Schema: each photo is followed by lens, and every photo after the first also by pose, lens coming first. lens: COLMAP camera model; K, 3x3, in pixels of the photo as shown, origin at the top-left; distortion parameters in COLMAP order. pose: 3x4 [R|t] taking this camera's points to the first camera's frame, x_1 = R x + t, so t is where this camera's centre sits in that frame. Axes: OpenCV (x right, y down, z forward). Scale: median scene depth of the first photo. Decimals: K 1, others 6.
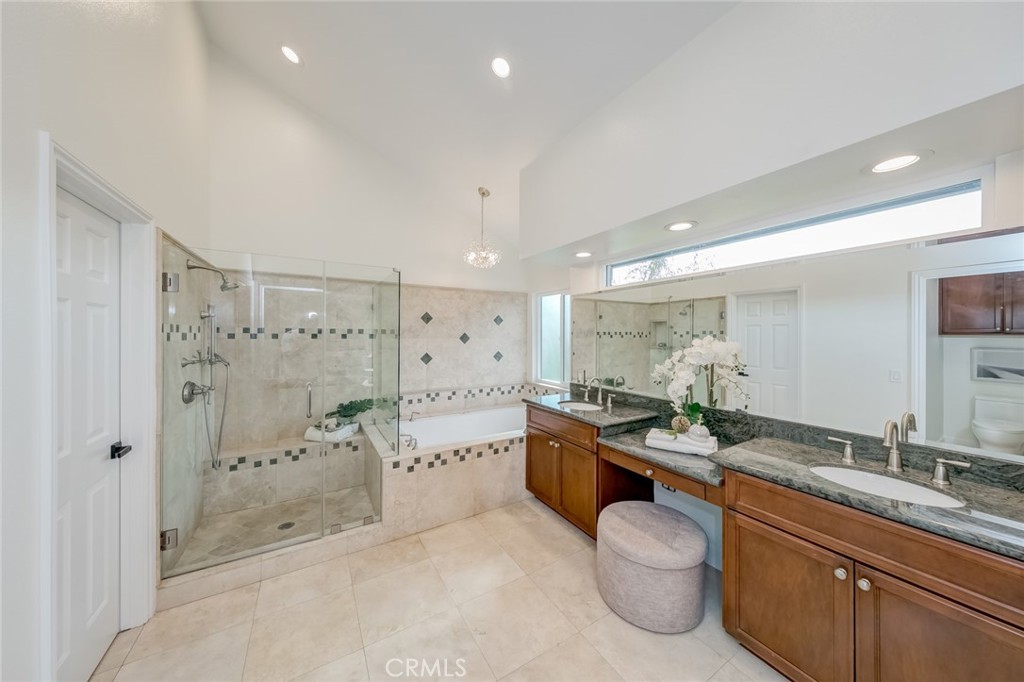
lens RADIAL K [[349.3, 0, 513.5], [0, 349.3, 337.6], [0, 0, 1]] dist [0.000853, -0.000031]
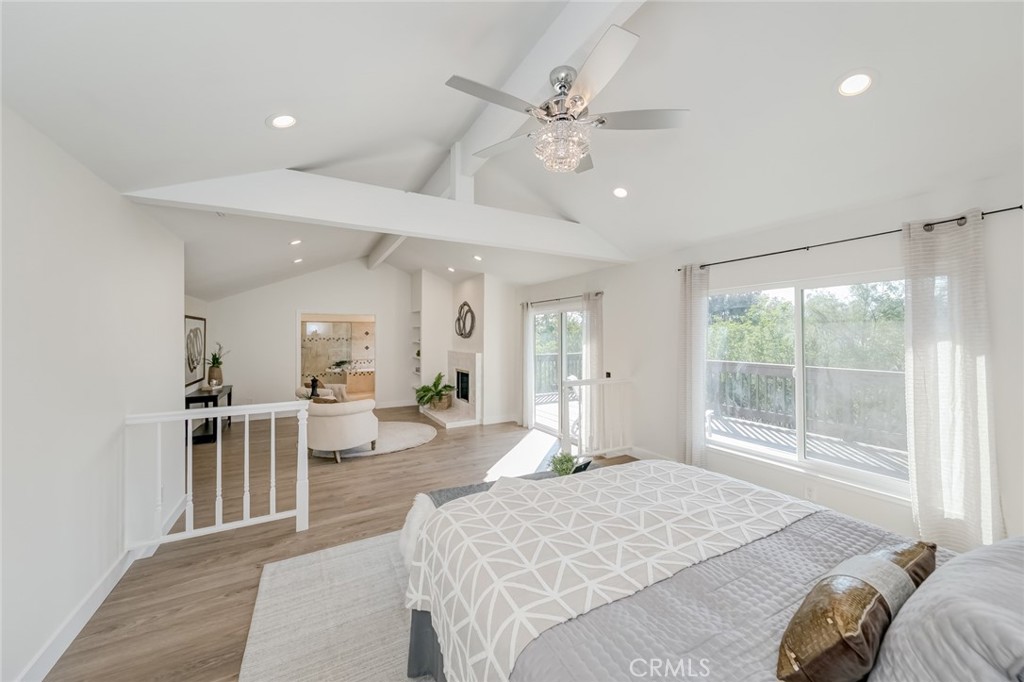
lens RADIAL K [[354.5, 0, 510.5], [0, 354.5, 335.2], [0, 0, 1]] dist [-0.000649, -0.000045]
pose [[0.999921, -0.006584, -0.010663, 1.224196], [0.006521, 0.999961, -0.005905, -0.022178], [0.010702, 0.005835, 0.999926, -2.401033]]
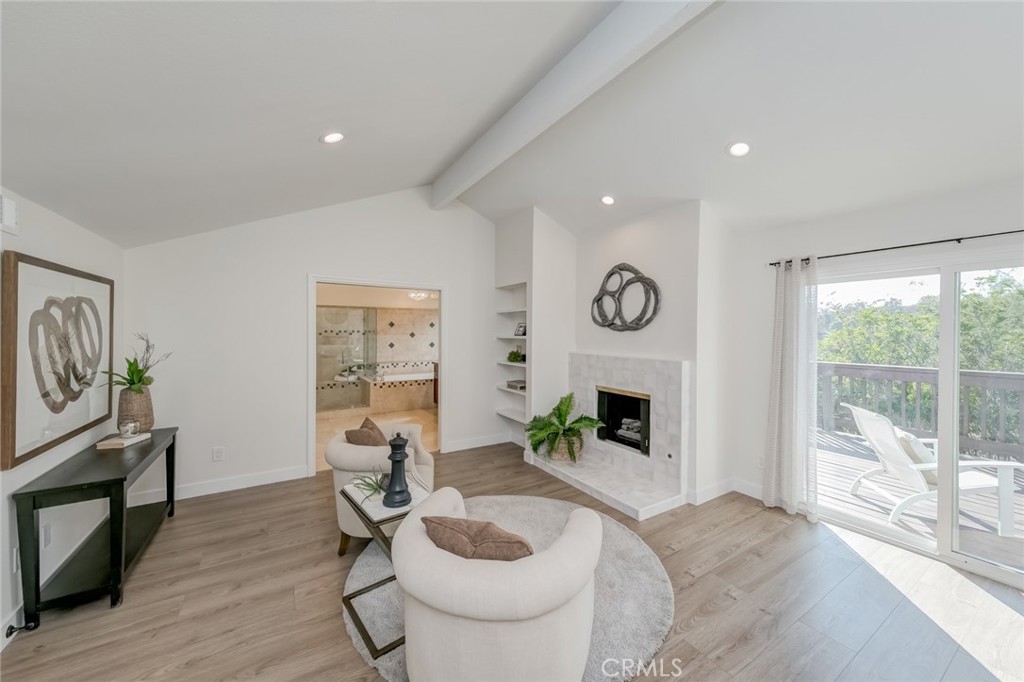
lens RADIAL K [[371.7, 0, 509.7], [0, 371.7, 335.3], [0, 0, 1]] dist [0.000077, -0.000001]
pose [[0.999887, 0.001811, 0.014942, 0.496470], [-0.001883, 0.999986, 0.004853, -0.009439], [-0.014933, -0.004881, 0.999877, -1.416521]]
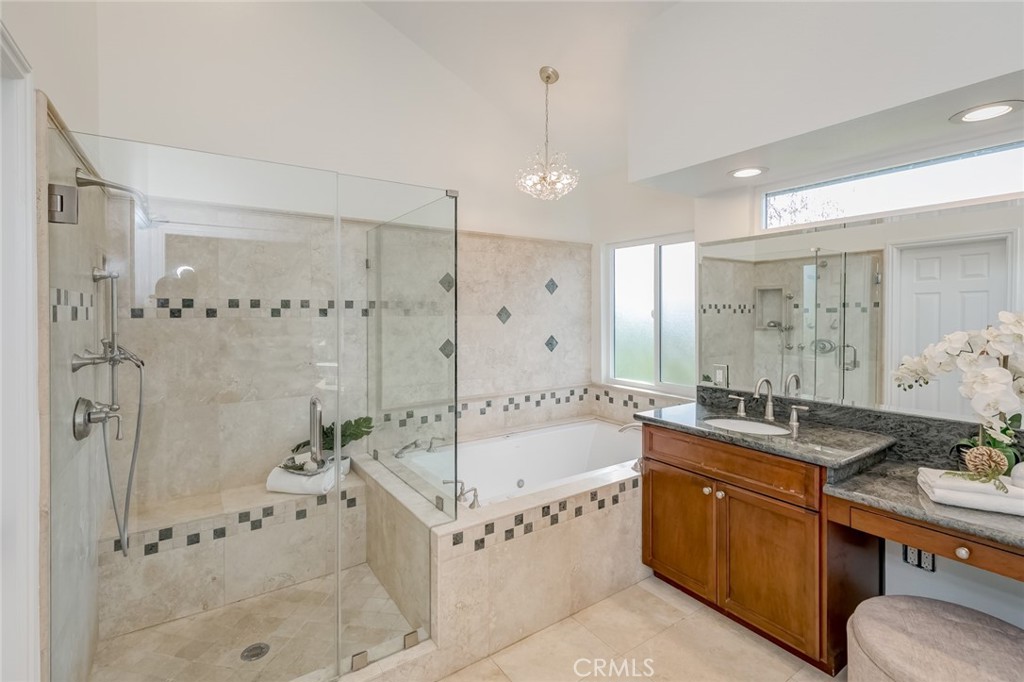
lens RADIAL K [[496.3, 0, 513.6], [0, 496.3, 317.7], [0, 0, 1]] dist [0.000013, 0.001034]
pose [[0.998719, -0.006554, 0.050178, -0.232150], [0.006308, 0.999967, 0.005070, 0.002940], [-0.050209, -0.004747, 0.998727, 0.160424]]
